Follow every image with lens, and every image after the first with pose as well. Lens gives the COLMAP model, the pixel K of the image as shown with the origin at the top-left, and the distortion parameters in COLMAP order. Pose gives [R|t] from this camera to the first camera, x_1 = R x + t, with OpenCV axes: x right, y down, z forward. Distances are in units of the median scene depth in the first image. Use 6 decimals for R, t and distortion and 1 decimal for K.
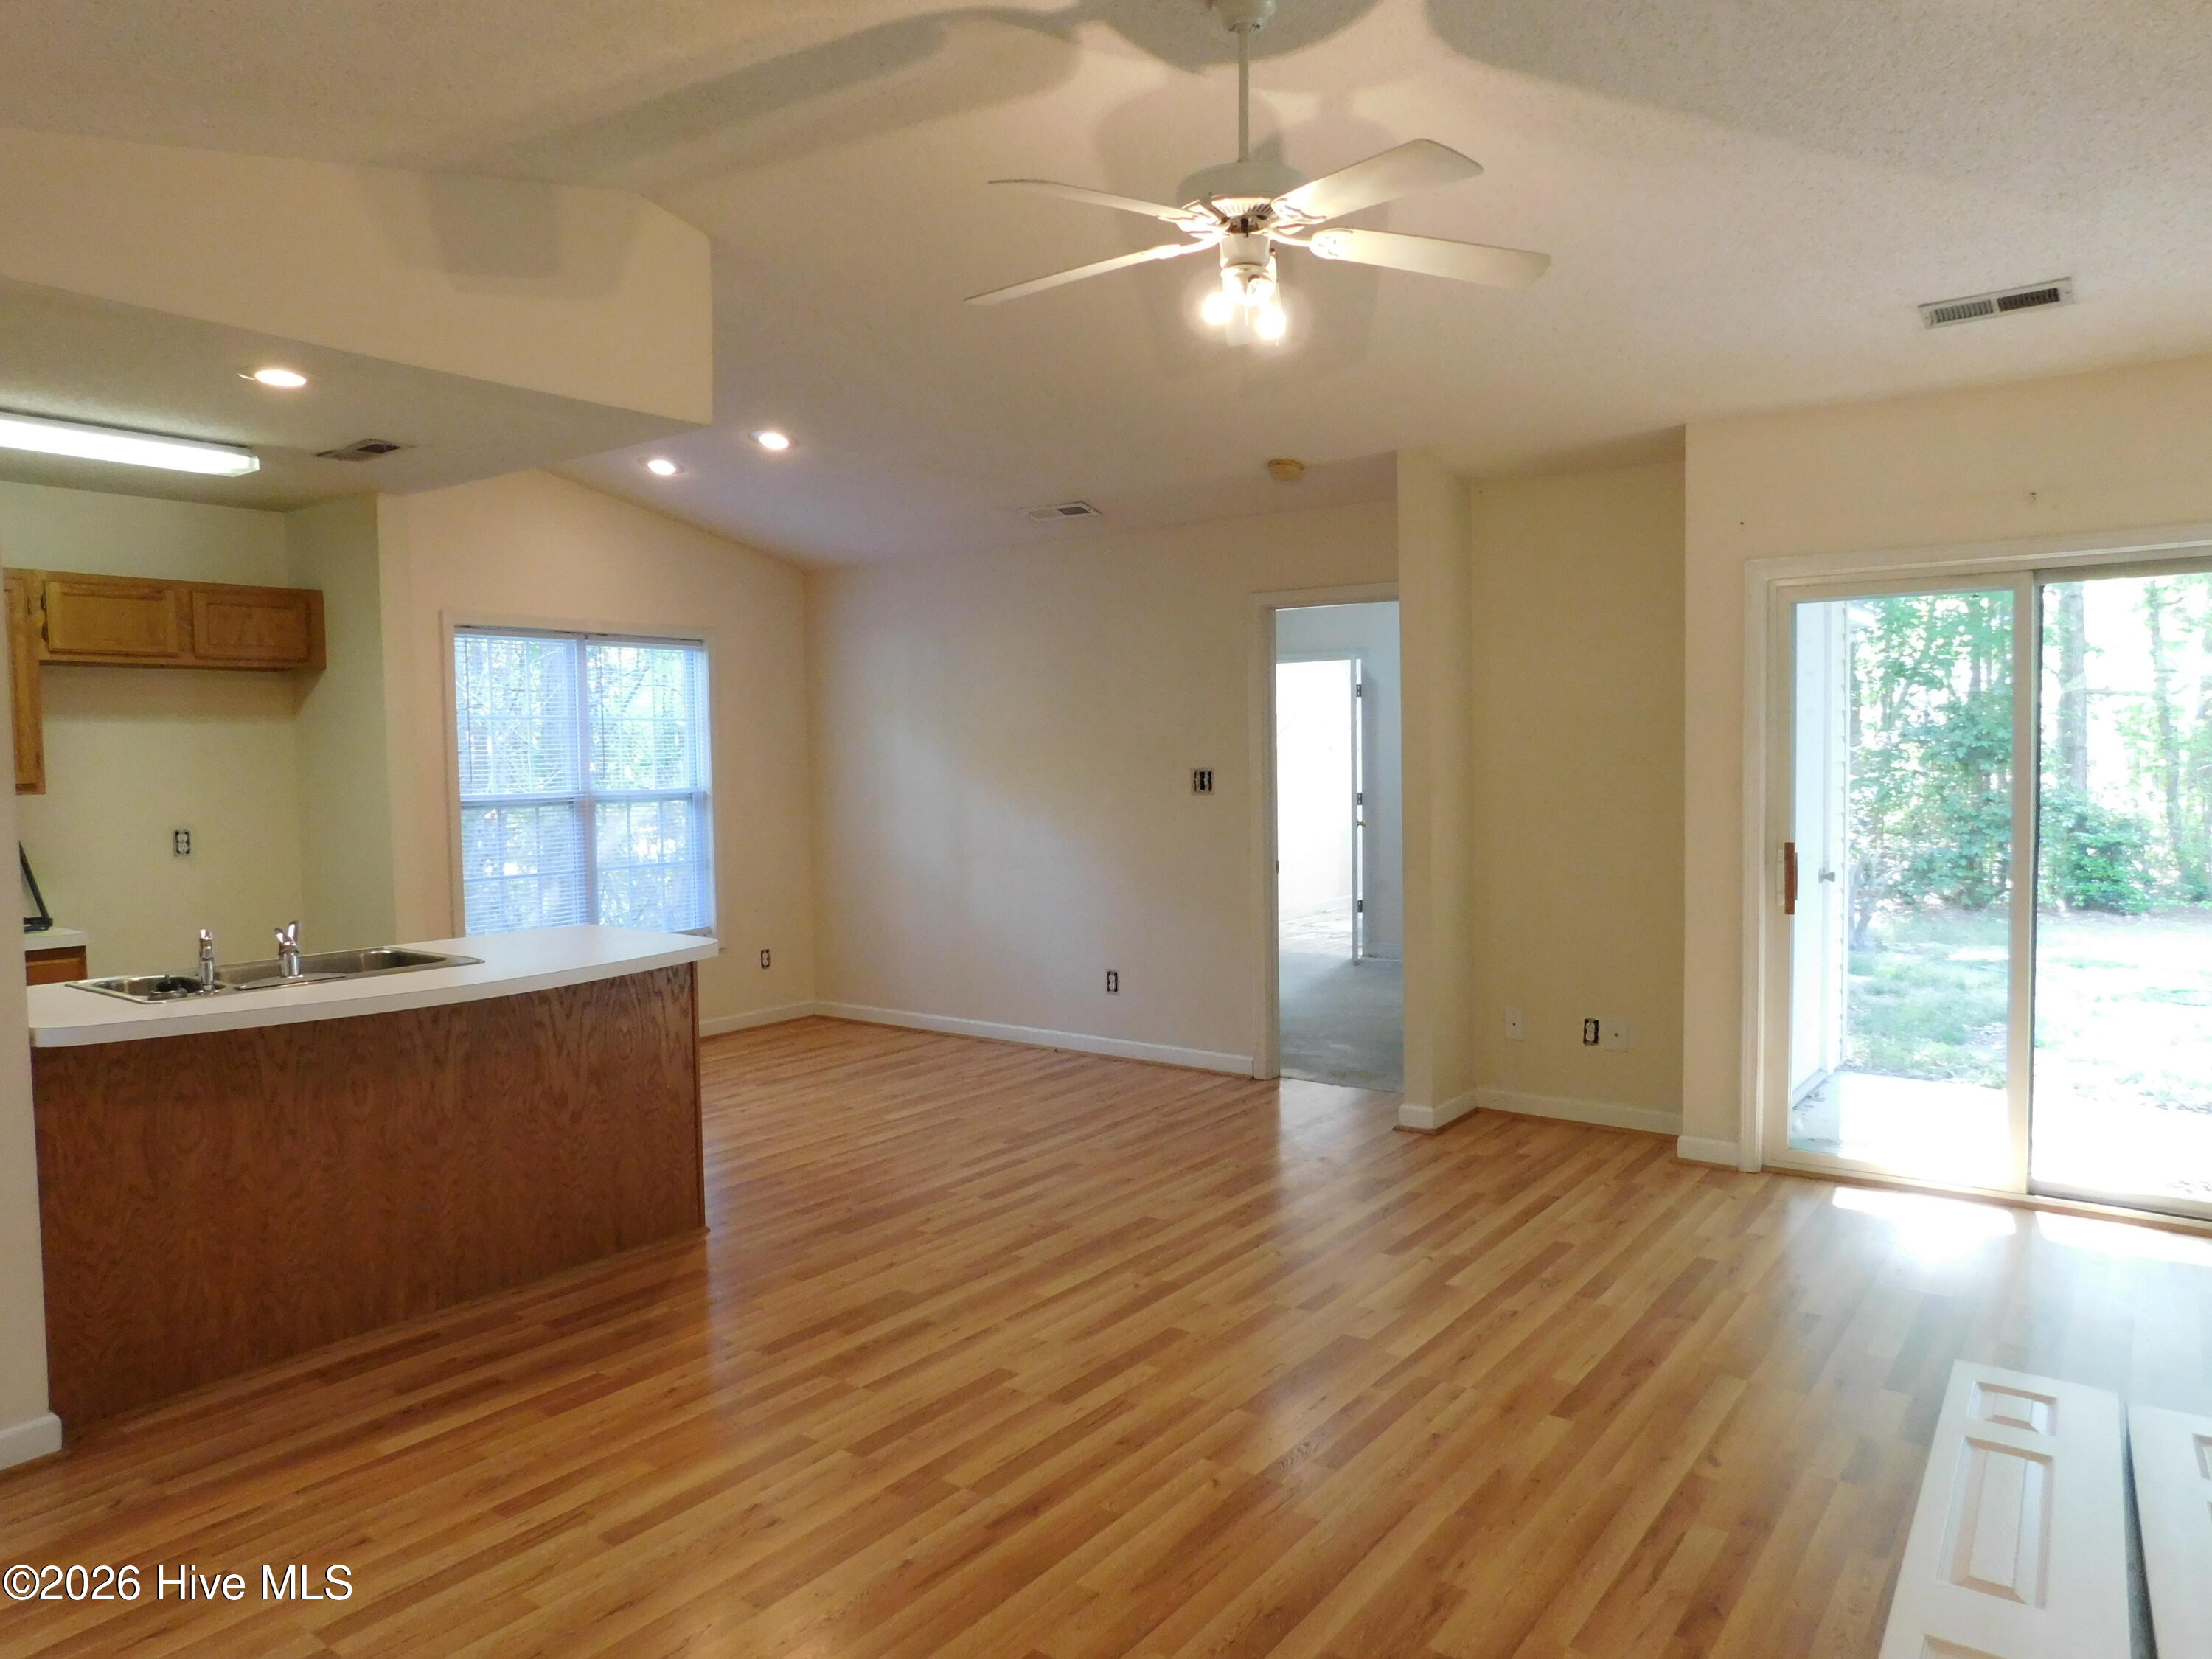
lens RADIAL K [[1449.6, 0, 1103.9], [0, 1449.6, 819.2], [0, 0, 1]] dist [-0.063714, 0.042605]
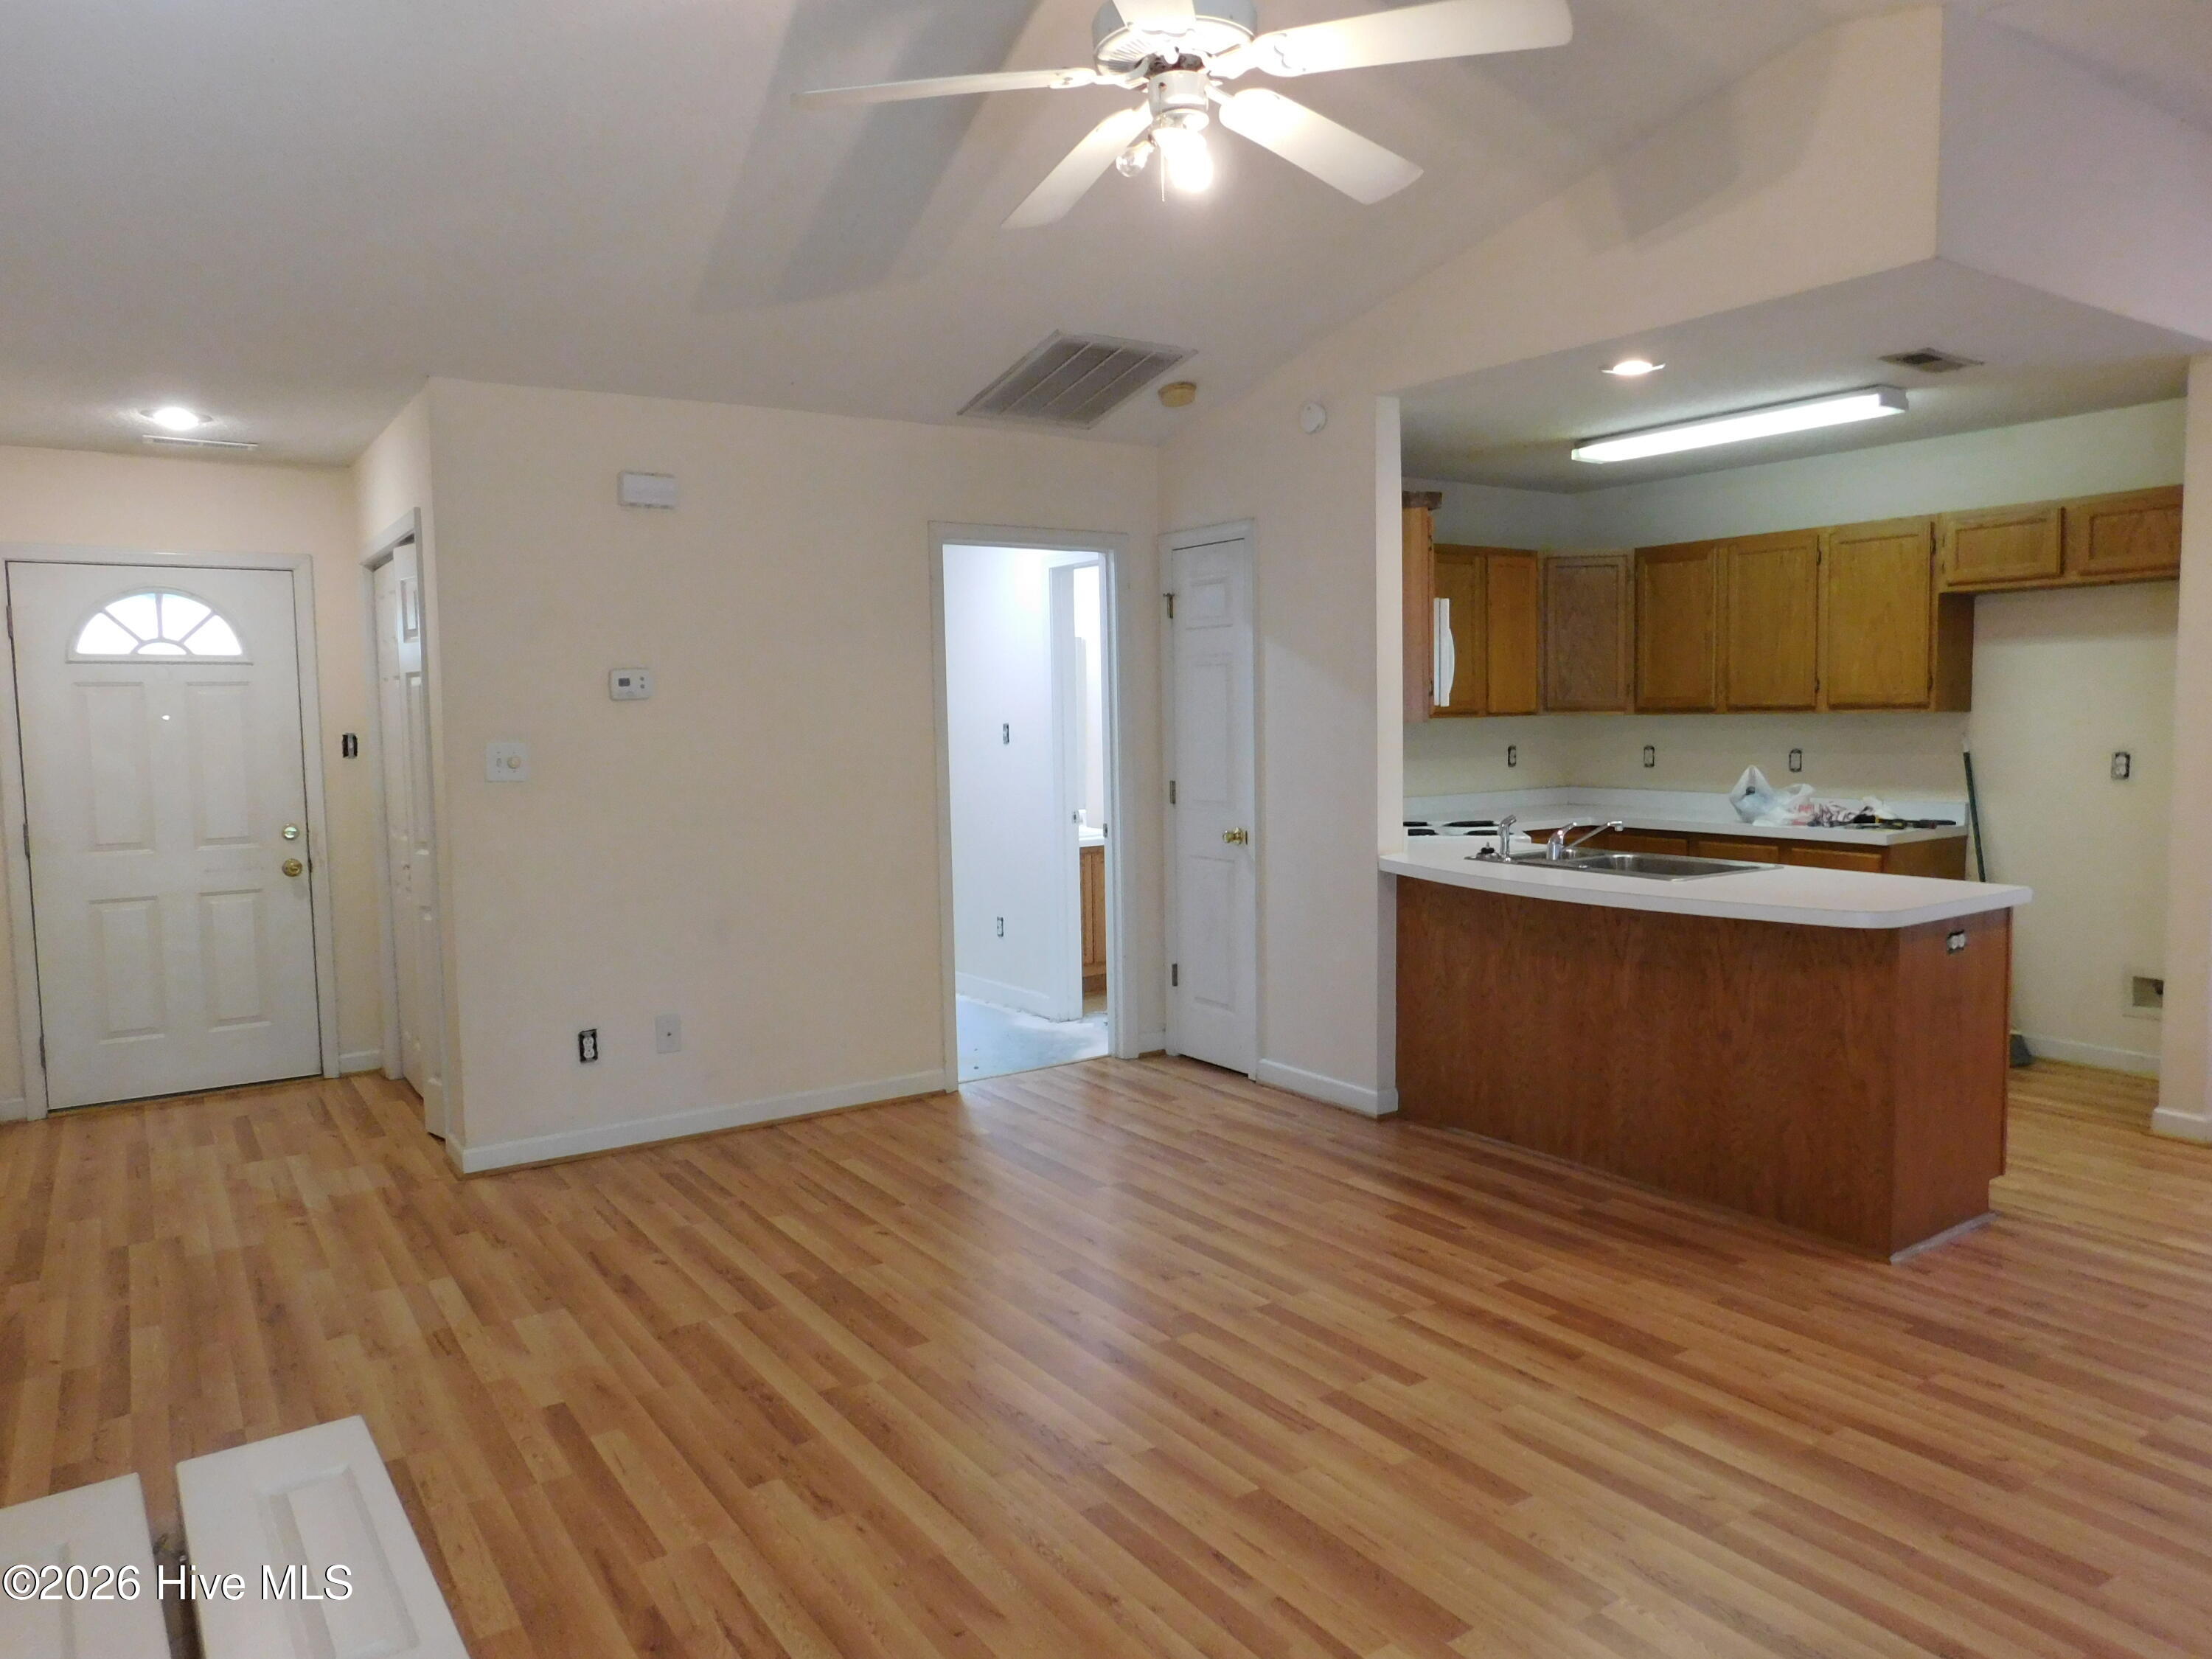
lens RADIAL K [[1476.8, 0, 1116.2], [0, 1476.8, 826.8], [0, 0, 1]] dist [-0.065926, 0.062656]
pose [[-0.317521, 0.094722, -0.943509, 0.754785], [-0.023901, 0.993883, 0.107823, -0.049059], [0.947950, 0.056787, -0.313314, 1.000380]]
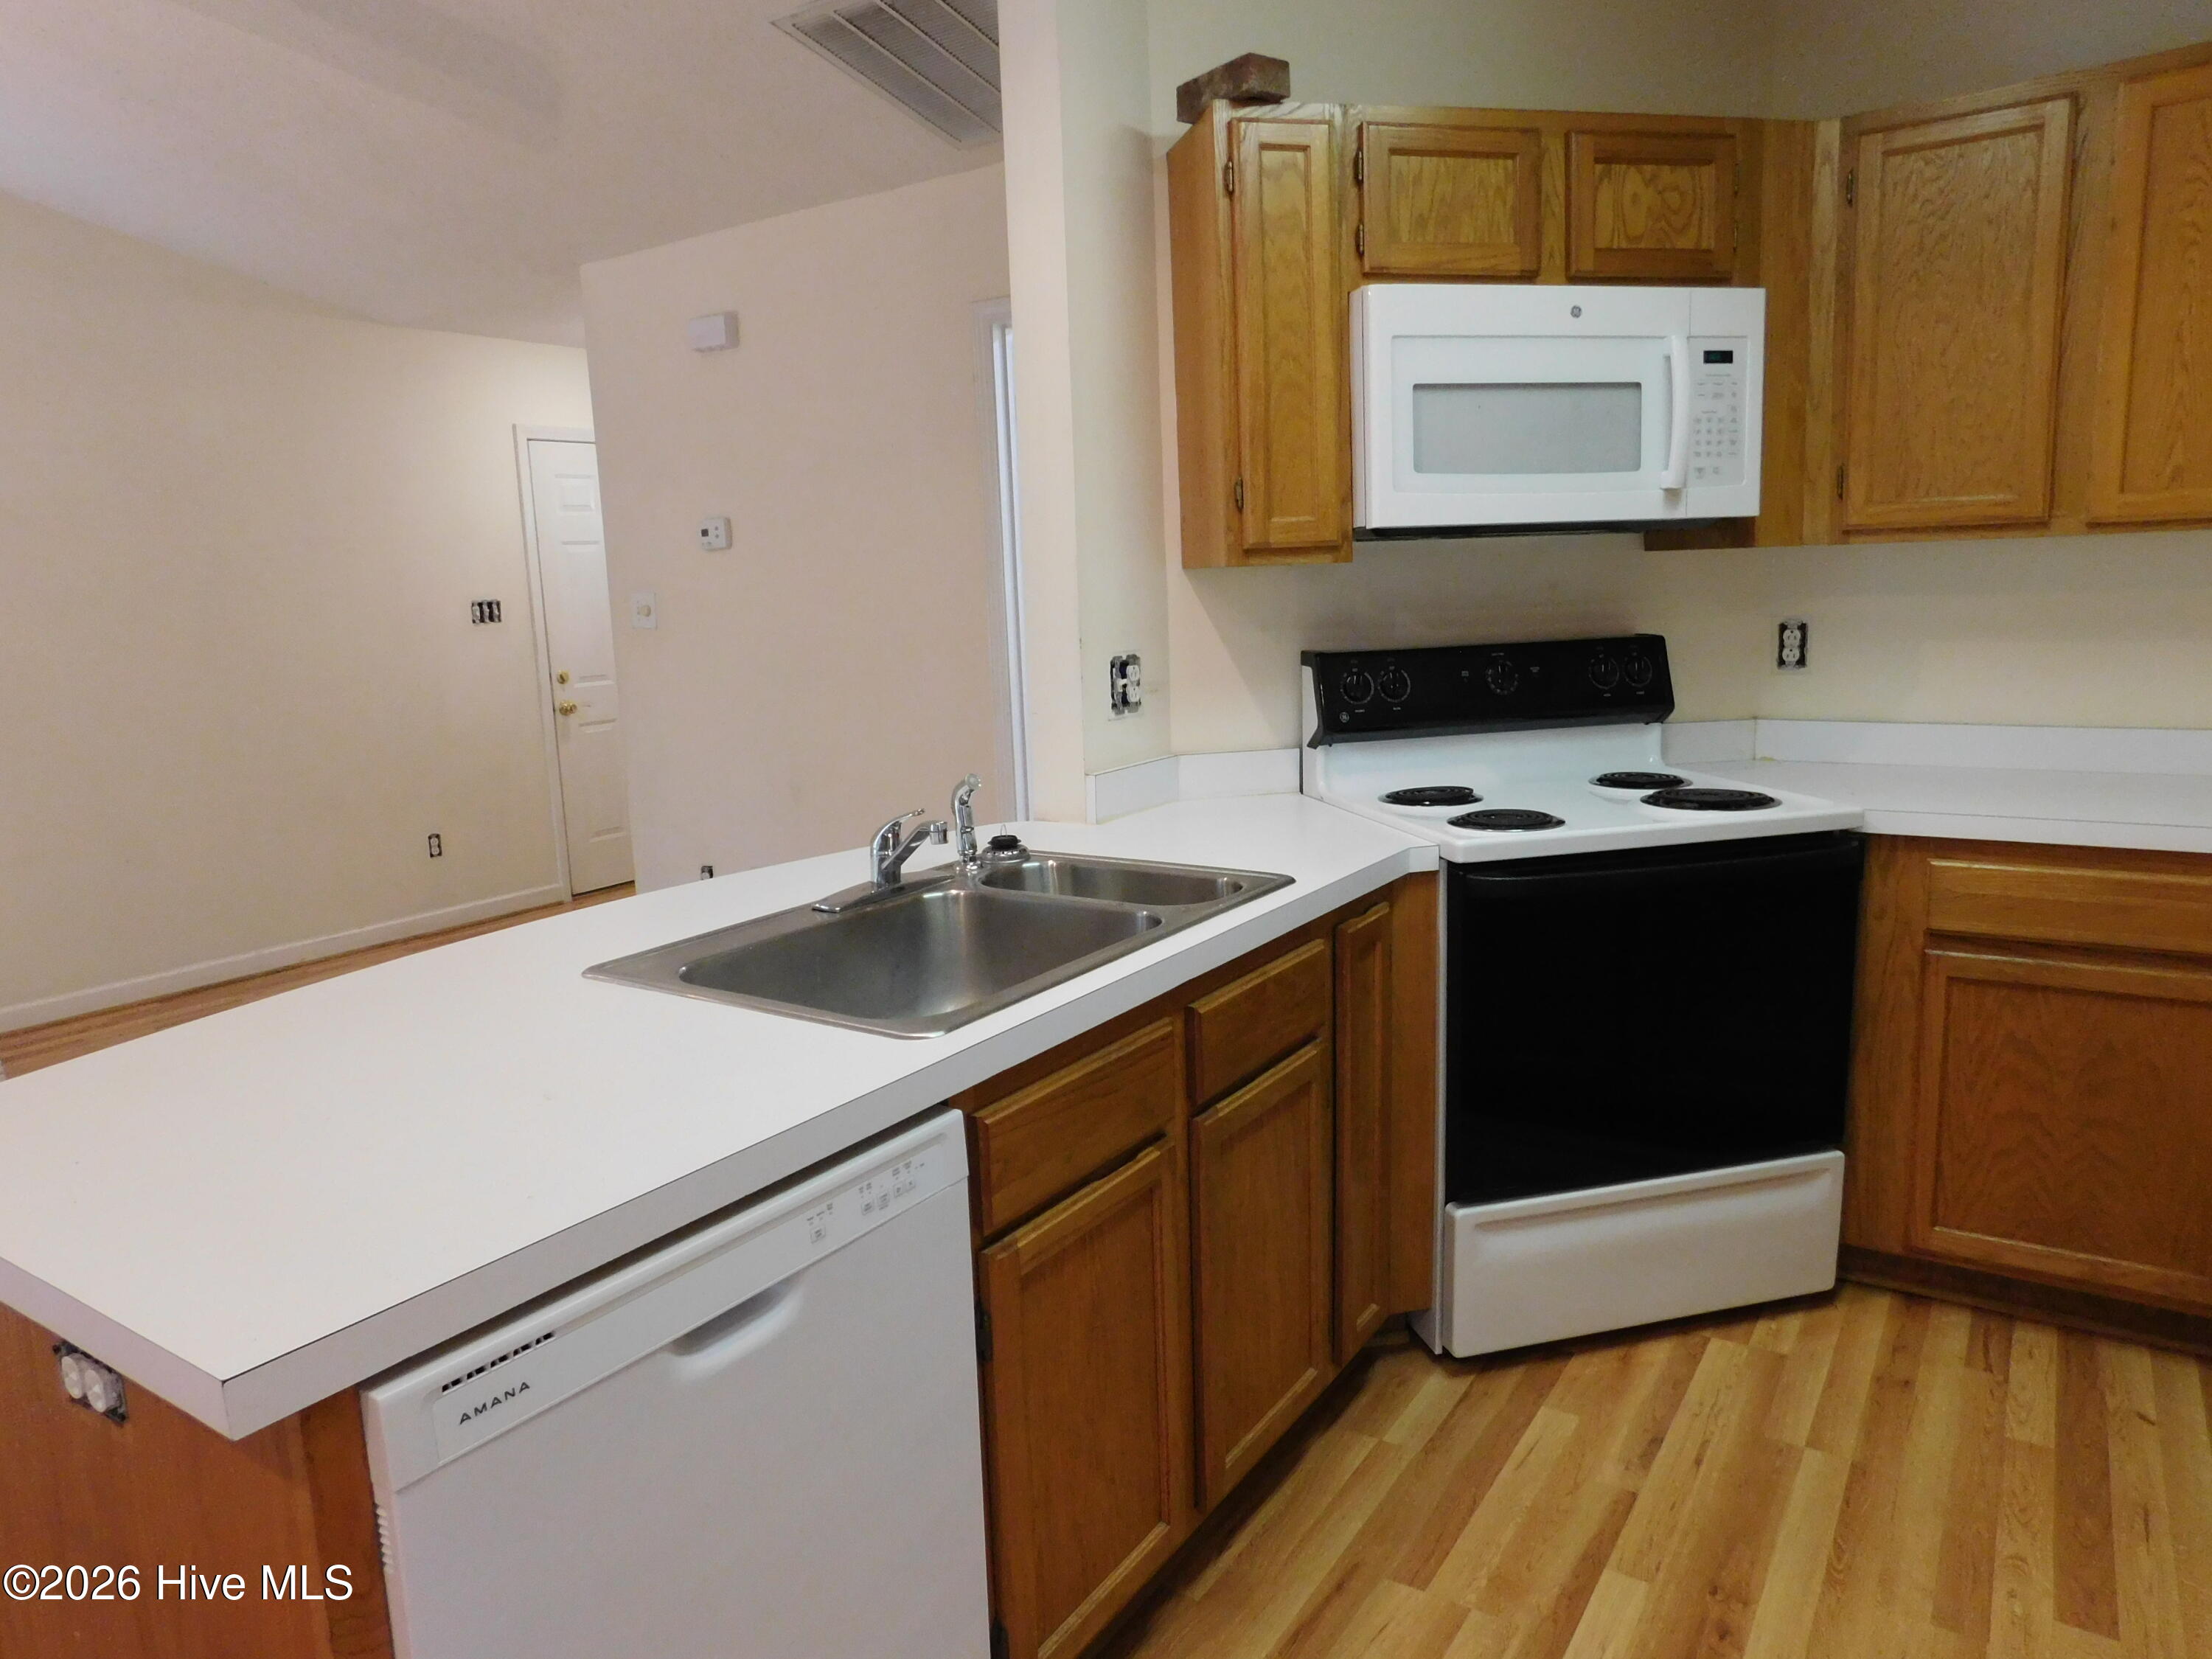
lens RADIAL K [[1466.8, 0, 1111.2], [0, 1466.8, 824.1], [0, 0, 1]] dist [-0.058347, 0.048671]
pose [[-0.996850, 0.063383, -0.047672, -0.604262], [0.051863, 0.975721, 0.212788, -0.033813], [0.060002, 0.209645, -0.975935, 1.539097]]
